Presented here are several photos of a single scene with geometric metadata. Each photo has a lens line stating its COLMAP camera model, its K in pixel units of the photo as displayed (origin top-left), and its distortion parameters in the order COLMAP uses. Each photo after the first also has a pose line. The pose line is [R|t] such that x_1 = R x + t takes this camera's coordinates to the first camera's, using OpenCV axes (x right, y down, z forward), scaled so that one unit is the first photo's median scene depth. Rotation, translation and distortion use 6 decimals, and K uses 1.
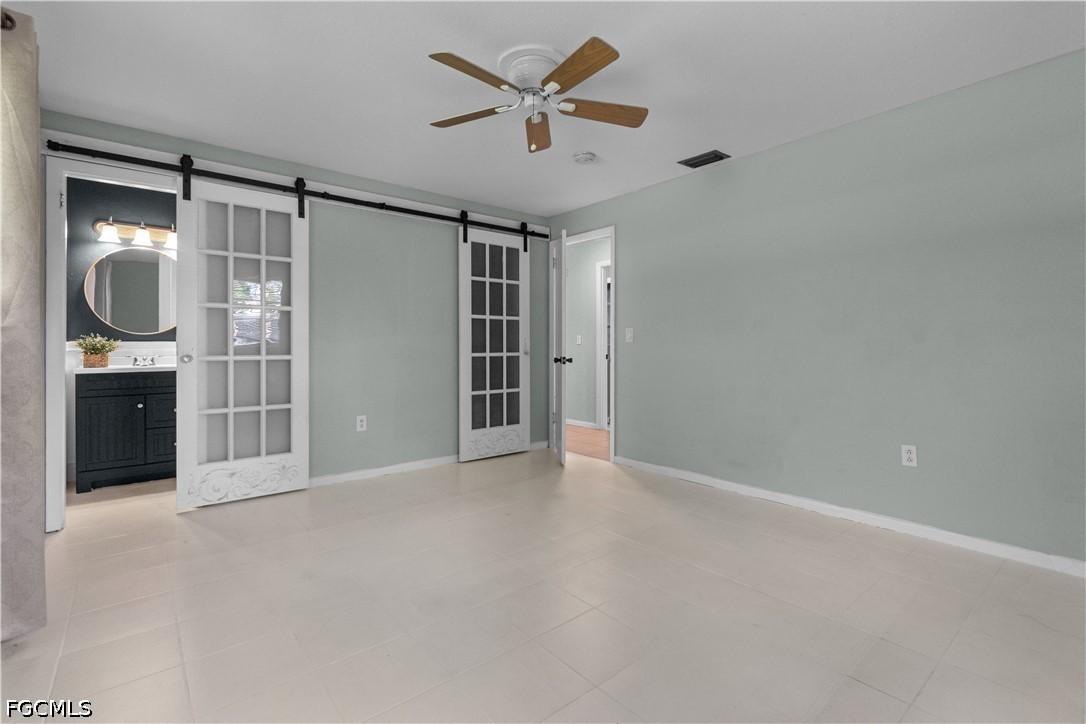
lens RADIAL K [[490.0, 0, 540.3], [0, 490.0, 355.4], [0, 0, 1]] dist [0.004062, 0.000147]
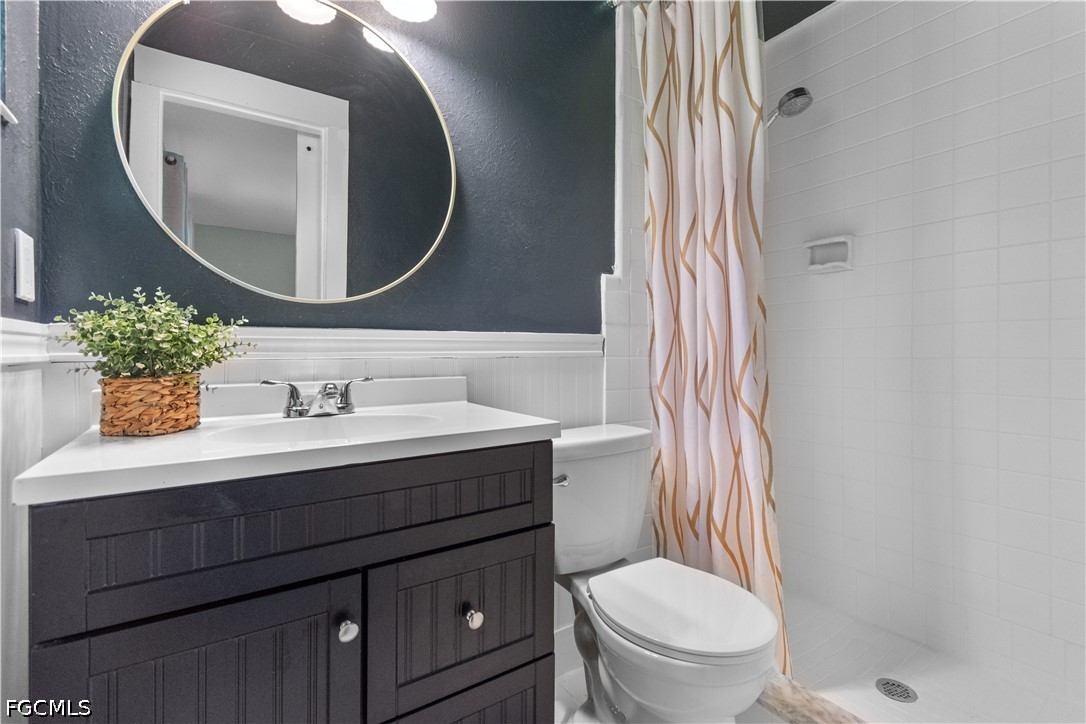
lens RADIAL K [[490.0, 0, 545.4], [0, 490.0, 358.0], [0, 0, 1]] dist [0.004062, 0.000147]
pose [[0.995398, 0.000570, -0.095826, -0.699174], [-0.000817, 0.999996, -0.002541, -0.010948], [0.095825, 0.002607, 0.995395, 0.789256]]
